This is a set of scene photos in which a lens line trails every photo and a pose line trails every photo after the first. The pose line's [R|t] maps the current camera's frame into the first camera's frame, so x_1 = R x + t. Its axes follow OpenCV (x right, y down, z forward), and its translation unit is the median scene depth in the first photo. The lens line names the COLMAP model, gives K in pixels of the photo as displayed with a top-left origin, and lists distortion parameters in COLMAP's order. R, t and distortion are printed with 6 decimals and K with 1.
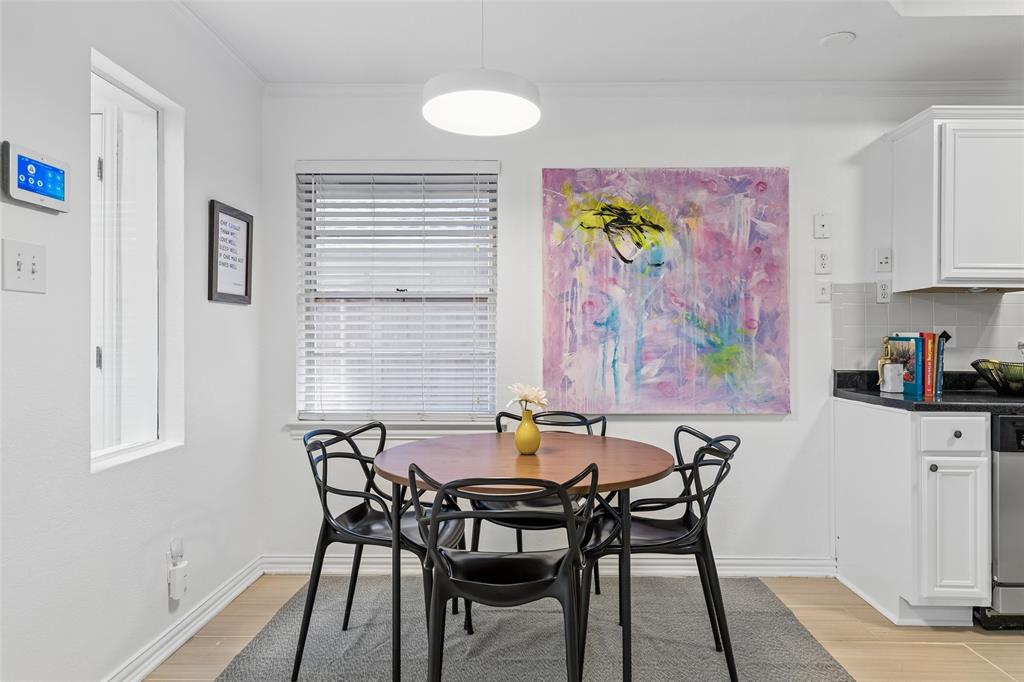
lens RADIAL K [[600.5, 0, 514.5], [0, 600.5, 336.8], [0, 0, 1]] dist [0.006277, -0.001066]
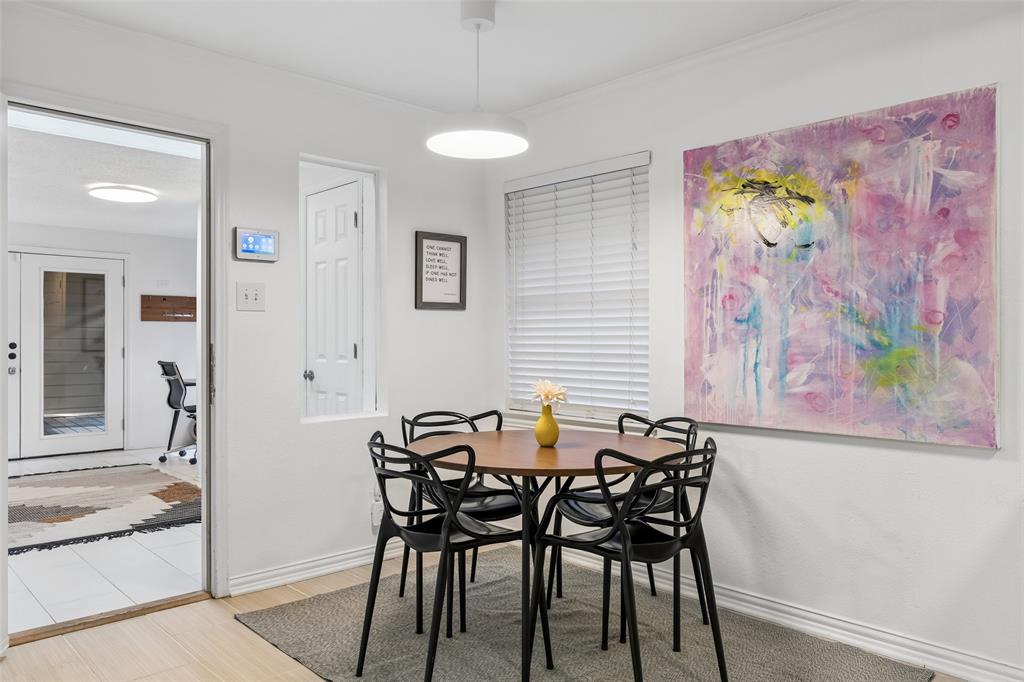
lens RADIAL K [[746.9, 0, 512.0], [0, 746.9, 341.0], [0, 0, 1]] dist [0.013437, -0.001464]
pose [[0.694923, 0.002374, -0.719080, 0.684934], [0.000618, 0.999992, 0.003899, 0.003153], [0.719083, -0.003154, 0.694917, 0.022540]]
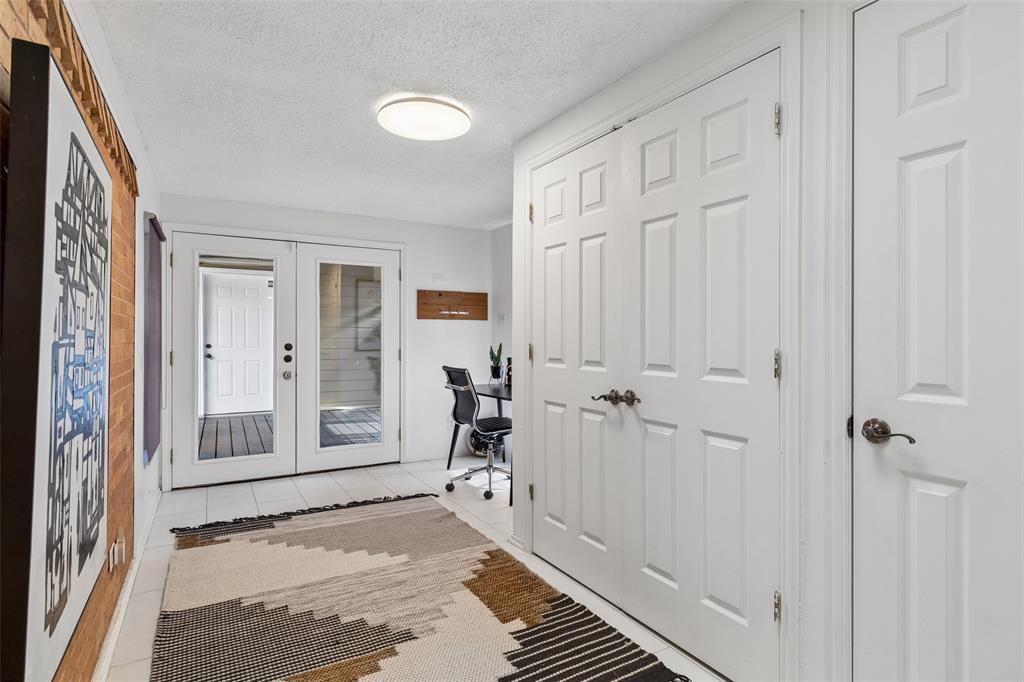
lens RADIAL K [[526.6, 0, 512.0], [0, 526.6, 341.0], [0, 0, 1]] dist [0.009503, -0.000138]
pose [[0.522609, 0.006873, -0.852545, -0.491334], [0.000489, 0.999965, 0.008361, -0.002229], [0.852572, -0.004786, 0.522587, 0.290284]]
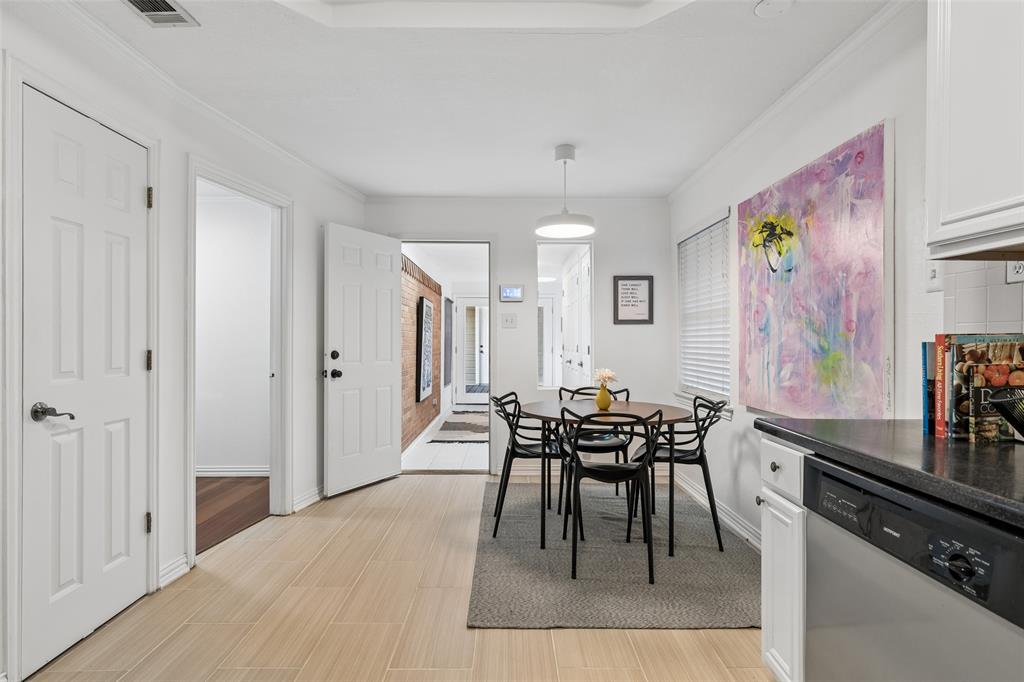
lens RADIAL K [[518.0, 0, 512.0], [0, 518.0, 341.0], [0, 0, 1]] dist [0.001318, 0.000179]
pose [[0.028691, -0.000702, -0.999588, 1.101231], [0.001082, 0.999999, -0.000671, -0.000199], [0.999588, -0.001062, 0.028692, 0.506500]]
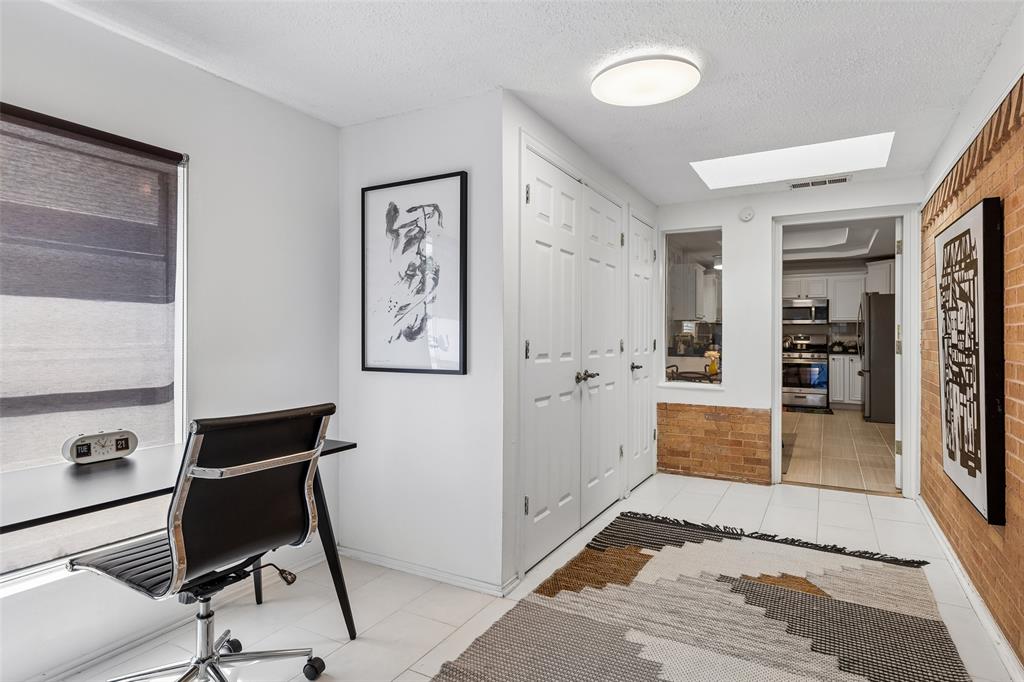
lens RADIAL K [[556.0, 0, 509.2], [0, 556.0, 338.0], [0, 0, 1]] dist [0.003787, -0.000349]
pose [[0.472762, -0.000184, 0.881190, -2.090158], [-0.003992, 0.999989, 0.002351, 0.004424], [-0.881181, -0.004629, 0.472757, 0.416329]]
